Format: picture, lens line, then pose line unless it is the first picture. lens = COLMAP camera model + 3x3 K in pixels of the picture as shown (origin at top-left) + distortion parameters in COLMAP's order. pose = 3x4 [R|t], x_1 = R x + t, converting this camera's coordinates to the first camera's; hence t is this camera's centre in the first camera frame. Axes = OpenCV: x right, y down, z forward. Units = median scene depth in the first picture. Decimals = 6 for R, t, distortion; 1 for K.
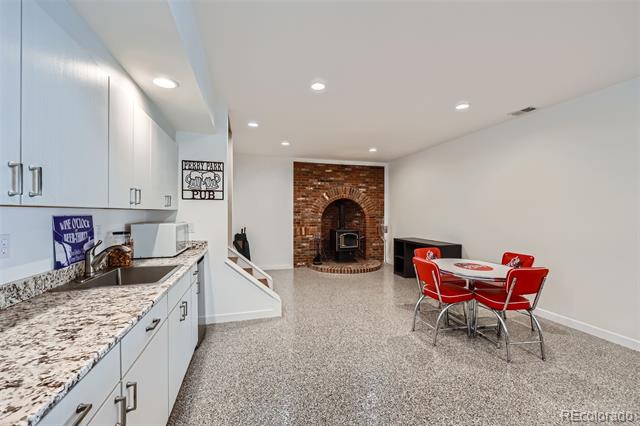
lens RADIAL K [[269.9, 0, 318.9], [0, 269.9, 213.4], [0, 0, 1]] dist [0.002401, 0.000005]
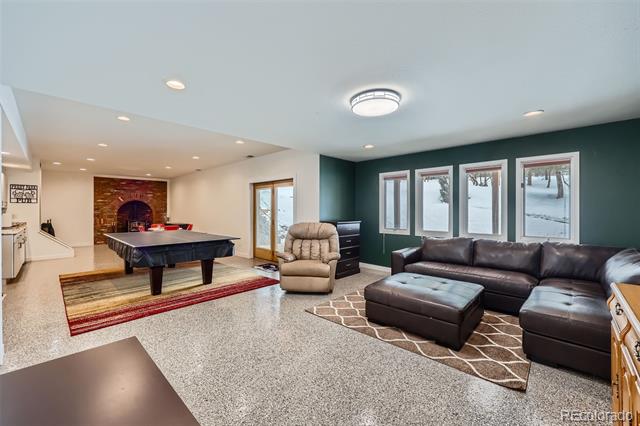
lens RADIAL K [[269.9, 0, 322.6], [0, 269.9, 209.9], [0, 0, 1]] dist [0.002401, 0.000005]
pose [[0.867825, -0.000707, 0.496870, 0.268517], [0.002869, 0.999989, -0.003587, 0.008791], [-0.496862, 0.004539, 0.867818, -0.977548]]
